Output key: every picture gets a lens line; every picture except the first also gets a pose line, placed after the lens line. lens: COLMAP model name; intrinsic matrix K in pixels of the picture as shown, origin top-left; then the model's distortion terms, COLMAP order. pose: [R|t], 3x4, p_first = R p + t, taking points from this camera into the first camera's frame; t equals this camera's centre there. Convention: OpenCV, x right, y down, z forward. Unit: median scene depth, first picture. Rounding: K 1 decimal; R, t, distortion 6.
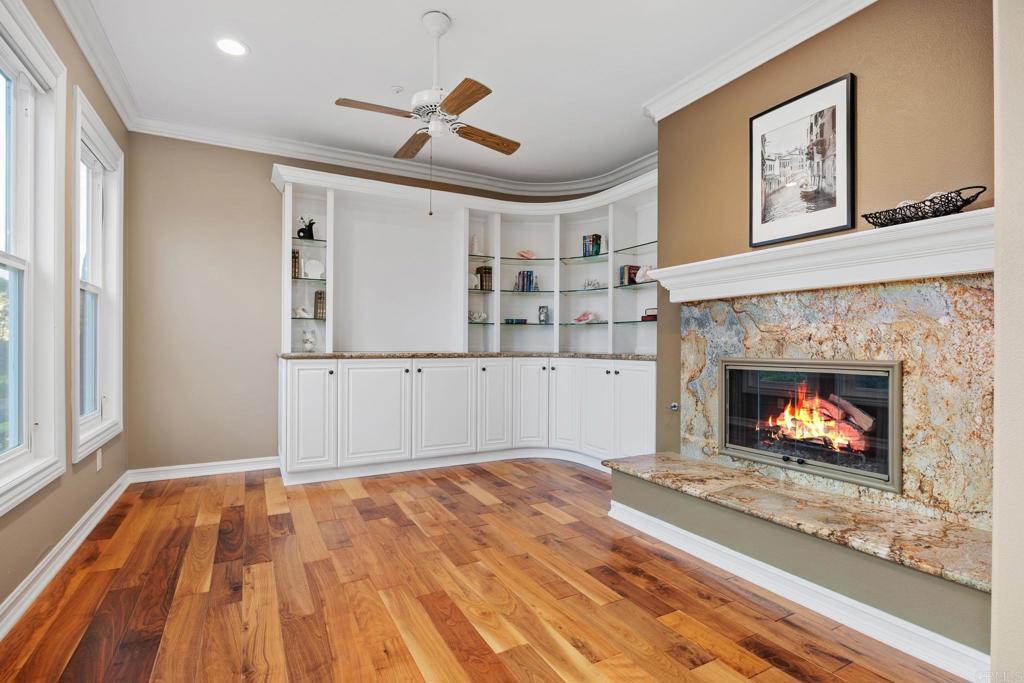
lens RADIAL K [[513.8, 0, 512.0], [0, 513.8, 344.9], [0, 0, 1]] dist [0.002021, 0.000140]
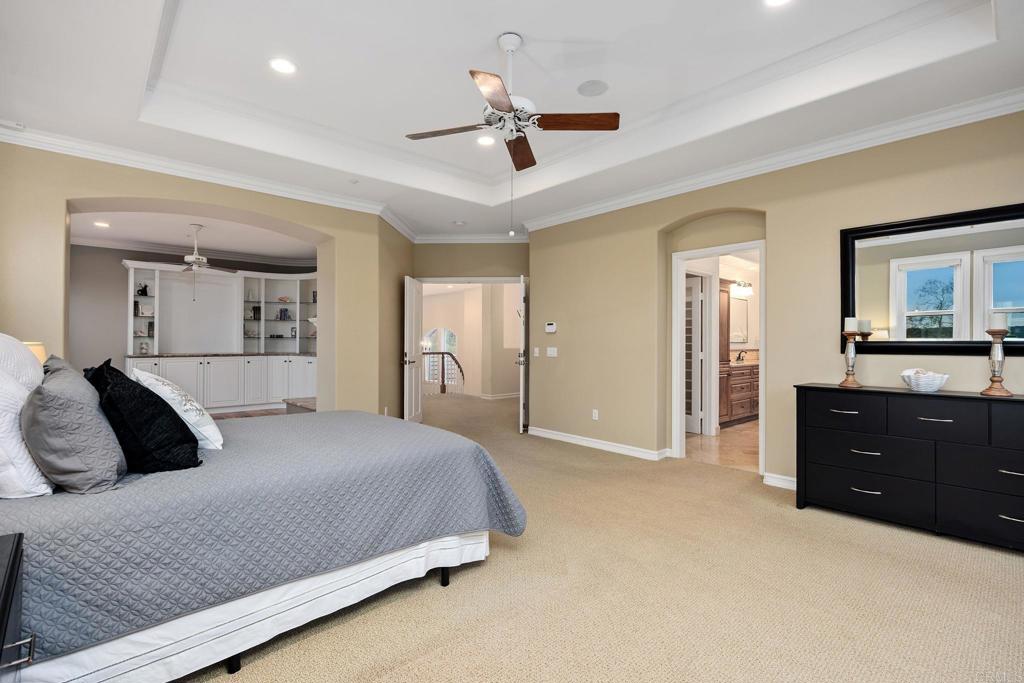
lens RADIAL K [[468.1, 0, 514.7], [0, 468.1, 338.9], [0, 0, 1]] dist [-0.015089, -0.000346]
pose [[0.963134, -0.002354, 0.269012, 0.439008], [0.005433, 0.999928, -0.010704, -0.015640], [-0.268967, 0.011771, 0.963077, -0.966991]]
